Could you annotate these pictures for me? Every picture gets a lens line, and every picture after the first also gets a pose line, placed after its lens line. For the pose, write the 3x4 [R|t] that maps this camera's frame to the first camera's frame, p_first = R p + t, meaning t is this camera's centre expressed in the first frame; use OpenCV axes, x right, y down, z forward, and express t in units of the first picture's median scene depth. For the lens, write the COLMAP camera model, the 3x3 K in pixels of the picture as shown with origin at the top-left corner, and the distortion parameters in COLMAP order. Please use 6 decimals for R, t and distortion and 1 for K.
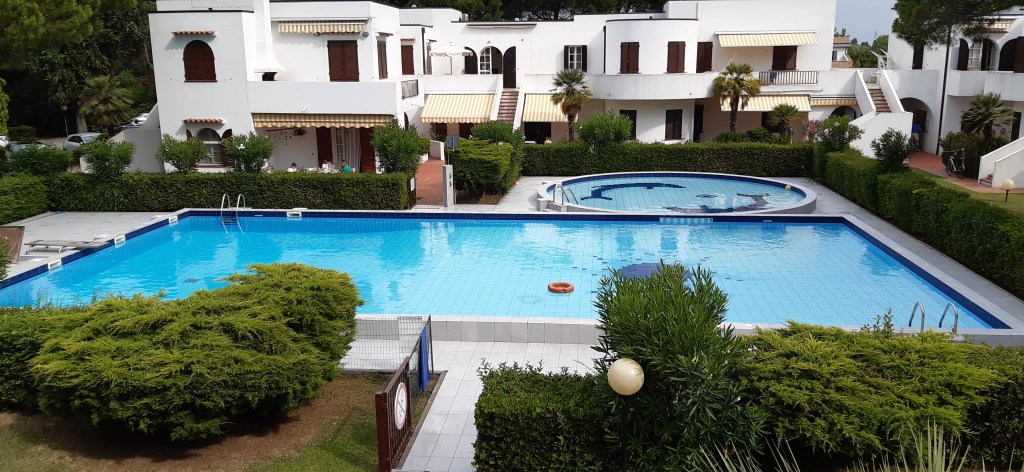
lens RADIAL K [[767.8, 0, 512.0], [0, 767.8, 236.0], [0, 0, 1]] dist [0.029968, -0.001946]
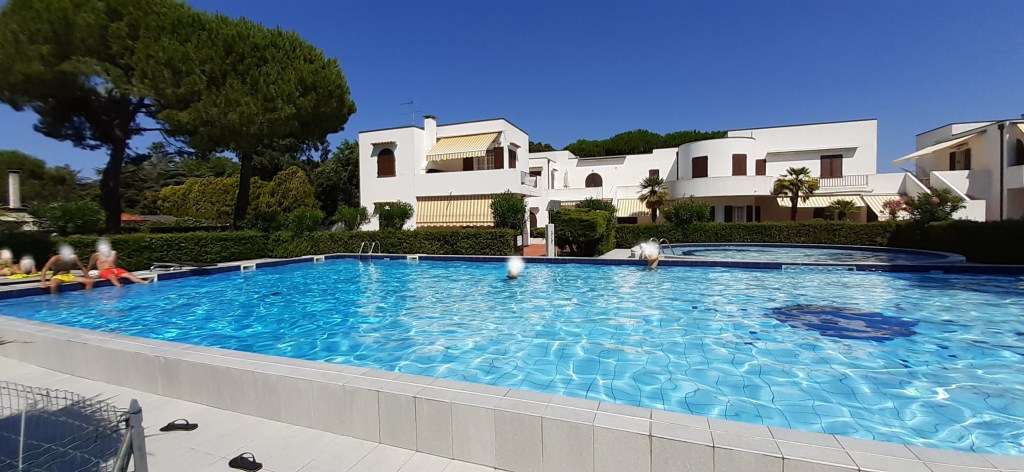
lens RADIAL K [[391.9, 0, 512.0], [0, 391.9, 236.0], [0, 0, 1]] dist [-0.011281, -0.000173]
pose [[0.970883, 0.010062, -0.239344, 0.000996], [-0.056282, 0.980732, -0.187075, 0.034640], [0.232850, 0.195099, 0.952742, 0.401674]]
